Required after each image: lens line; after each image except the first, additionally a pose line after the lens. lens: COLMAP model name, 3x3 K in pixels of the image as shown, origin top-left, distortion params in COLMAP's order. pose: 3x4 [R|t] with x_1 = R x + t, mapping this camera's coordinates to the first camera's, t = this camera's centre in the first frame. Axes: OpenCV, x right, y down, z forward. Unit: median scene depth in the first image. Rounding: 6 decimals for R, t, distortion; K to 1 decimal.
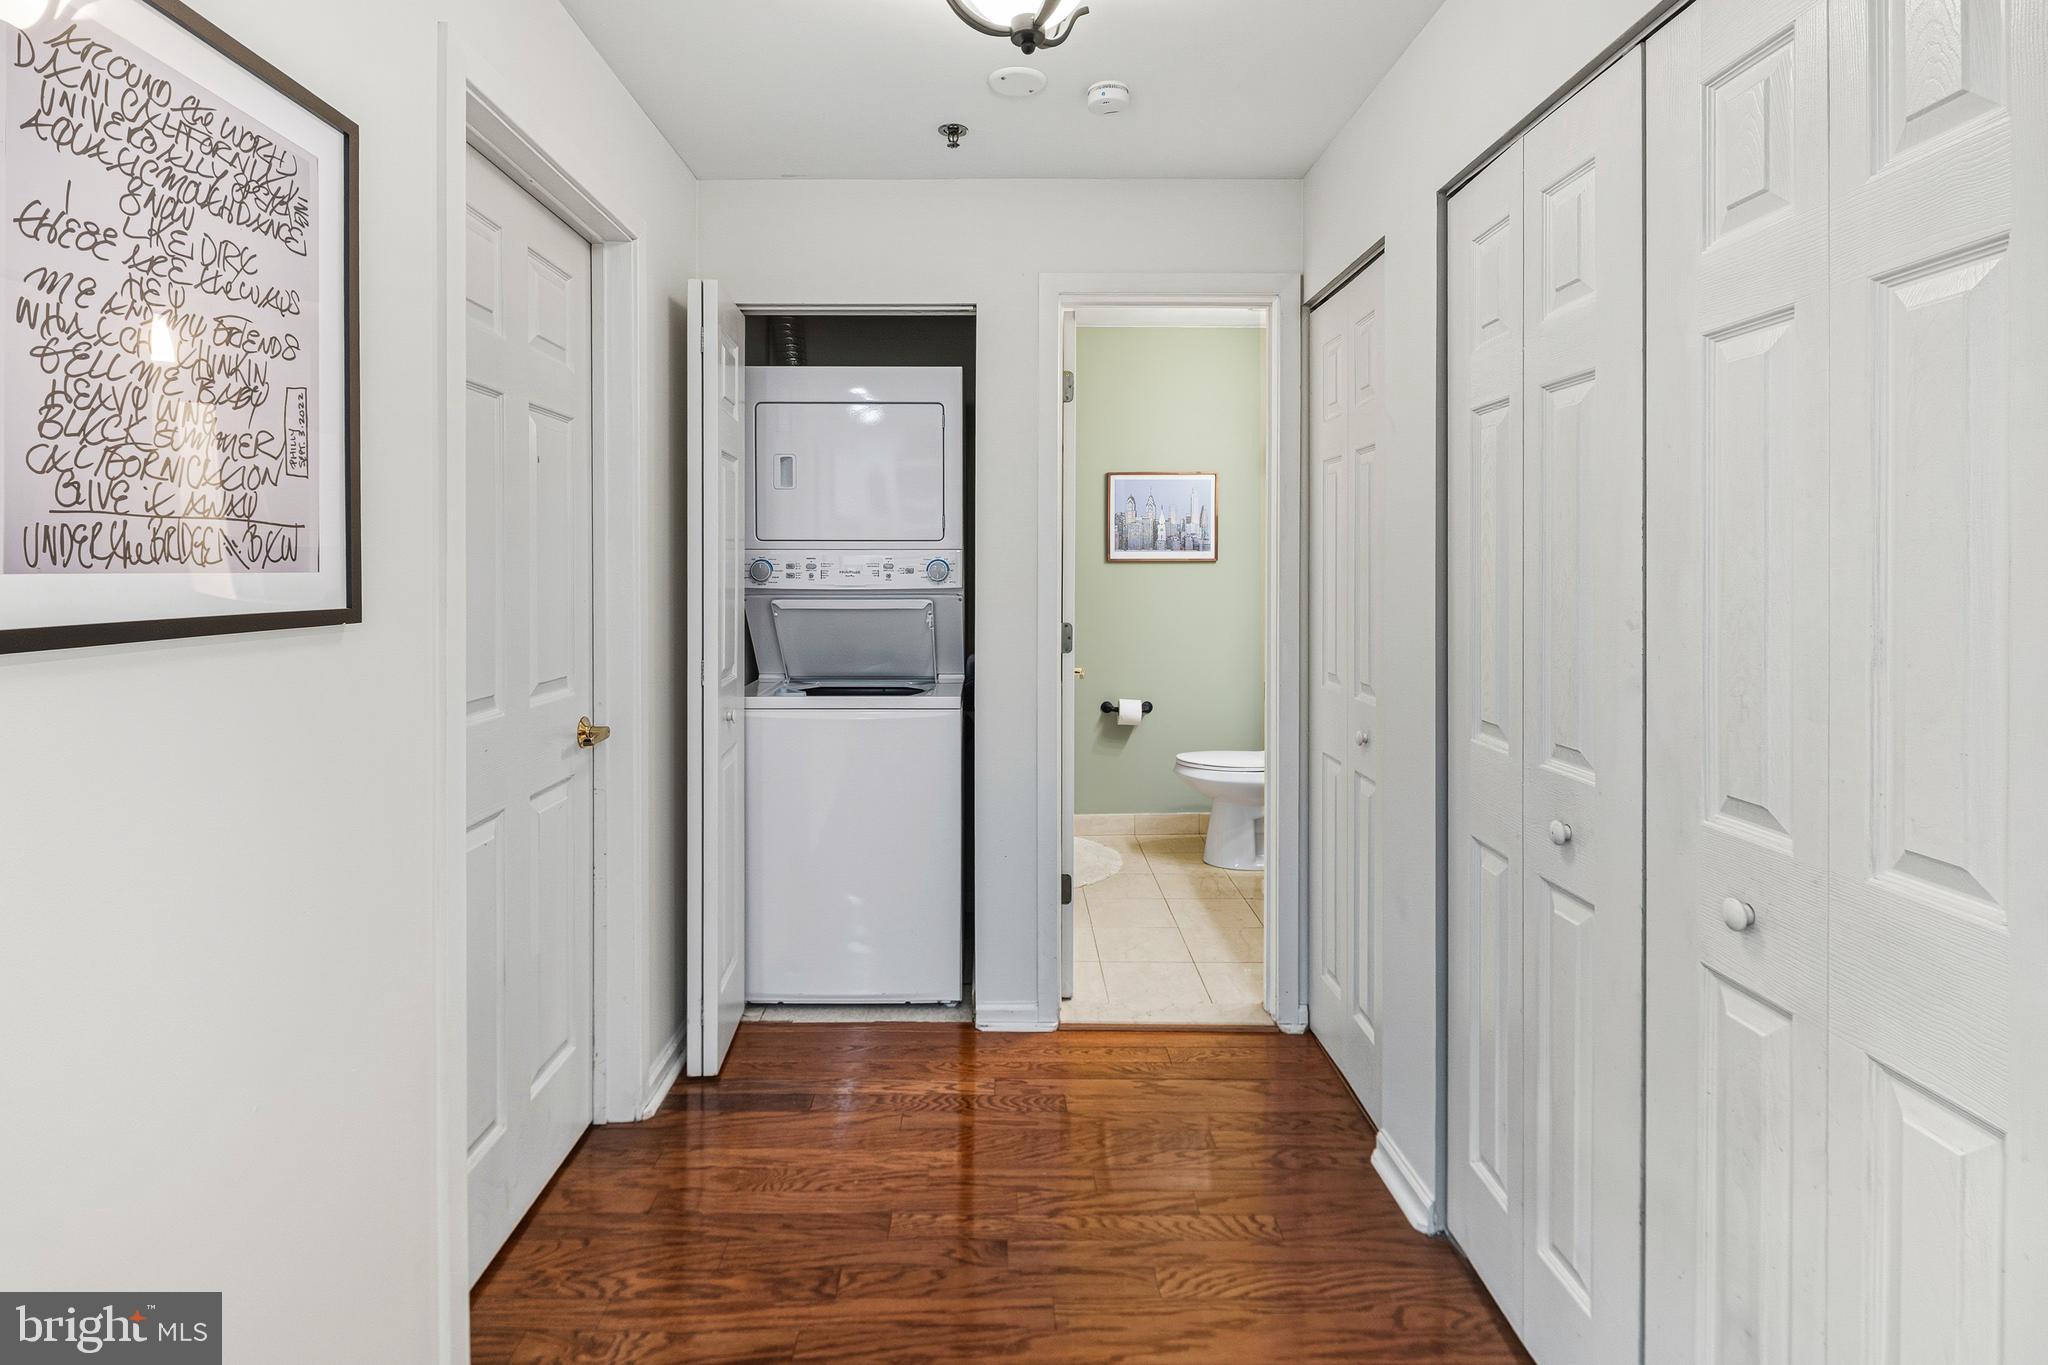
lens RADIAL K [[1013.2, 0, 1000.1], [0, 1013.2, 575.6], [0, 0, 1]] dist [0.002794, -0.004911]
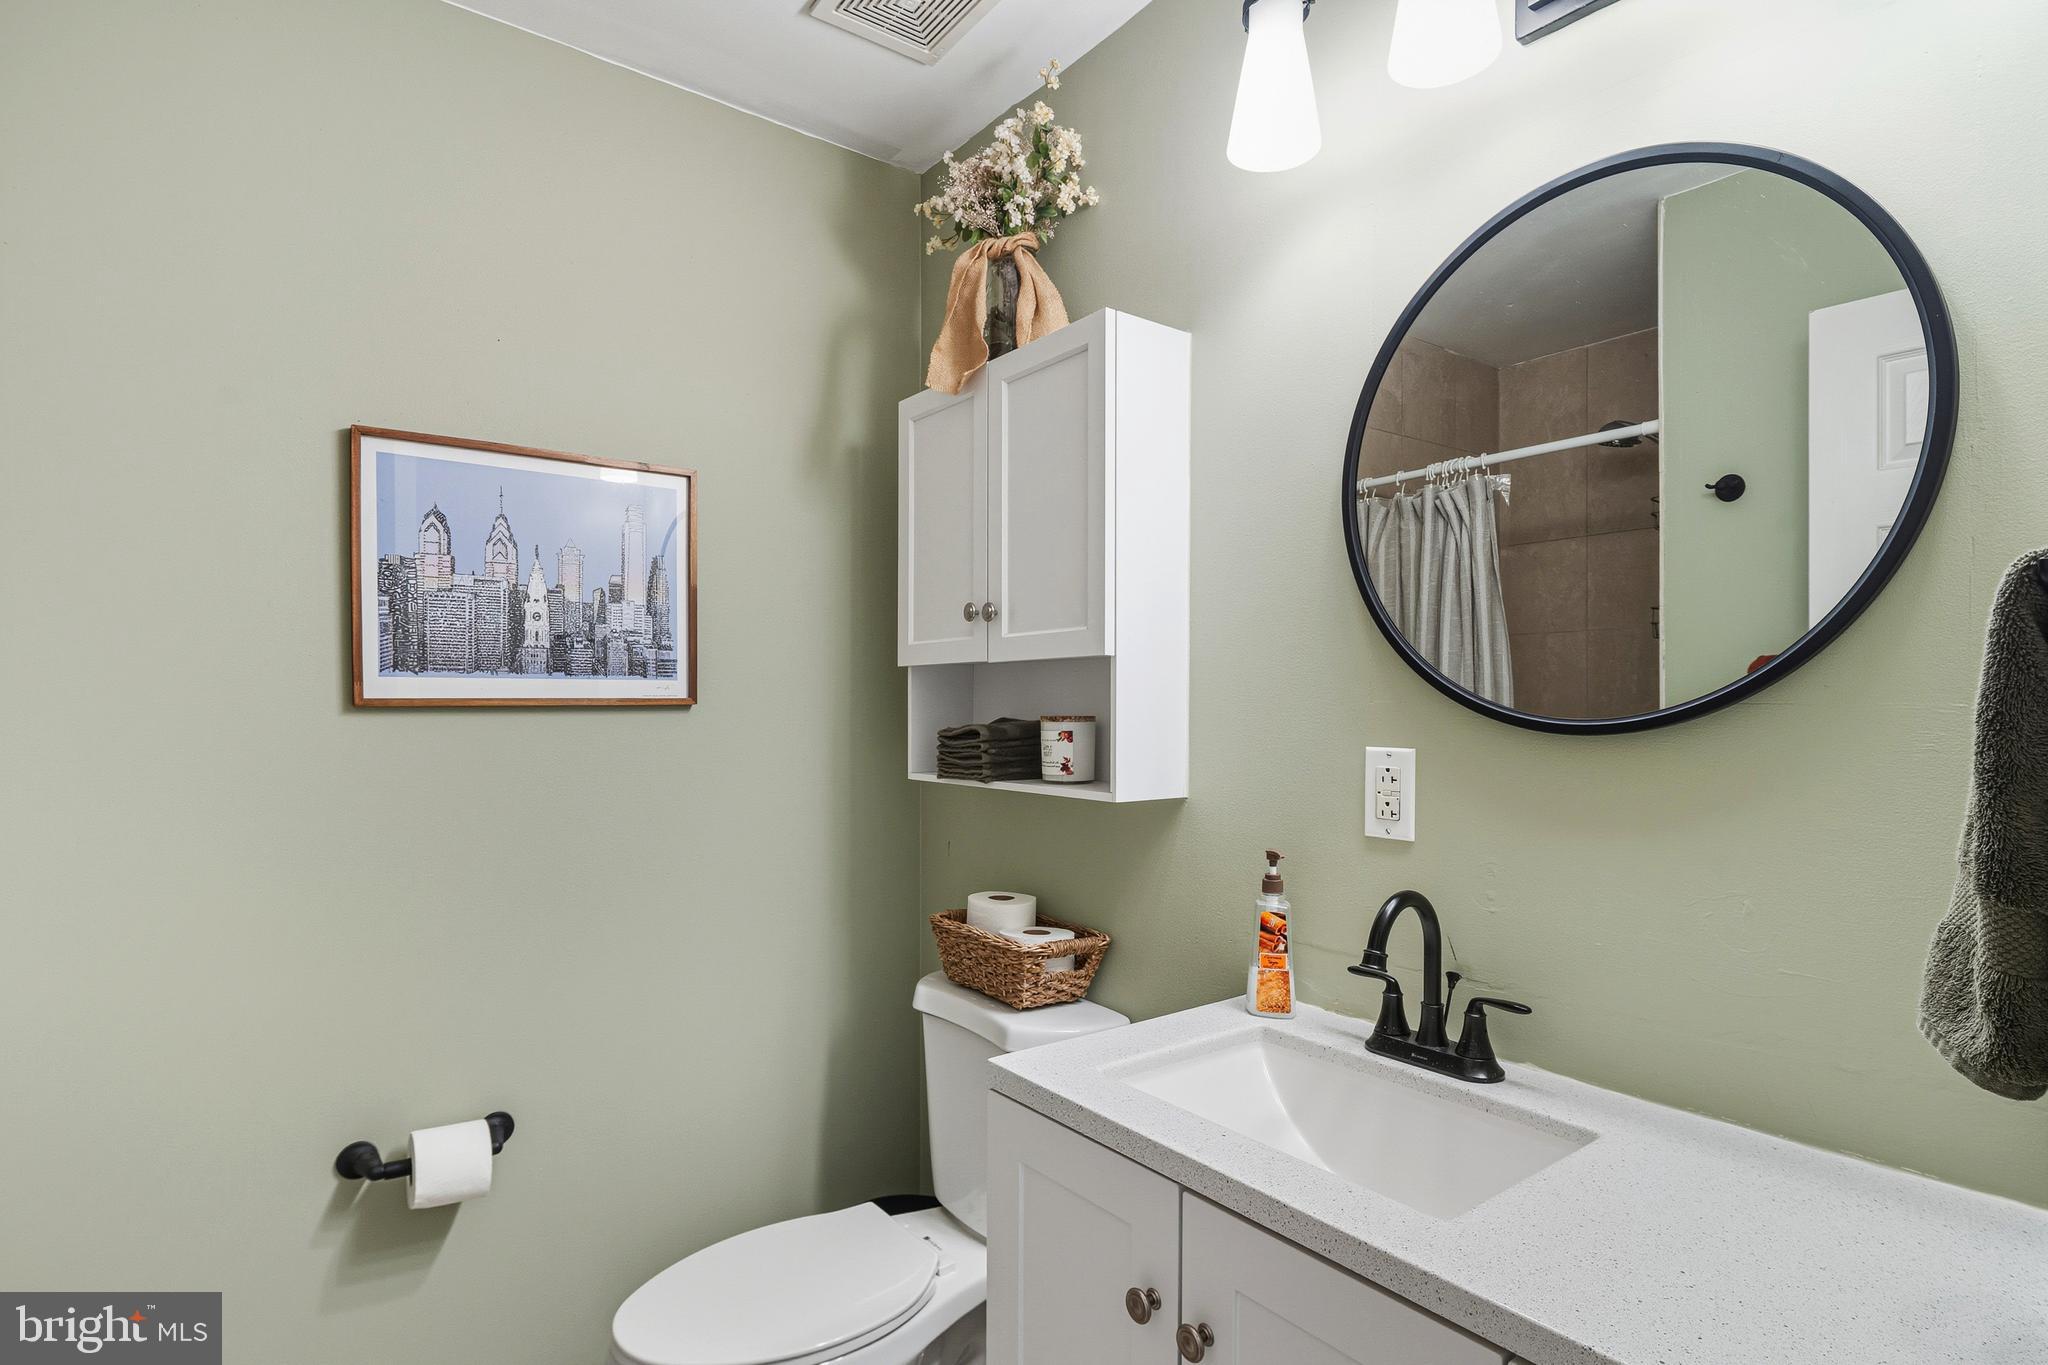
lens RADIAL K [[1013.2, 0, 1031.1], [0, 1013.2, 720.3], [0, 0, 1]] dist [0.002794, -0.004911]
pose [[0.790735, -0.012596, 0.612029, 0.079424], [0.009202, 0.999920, 0.008690, -0.010426], [-0.612089, -0.001240, 0.790788, 0.616597]]
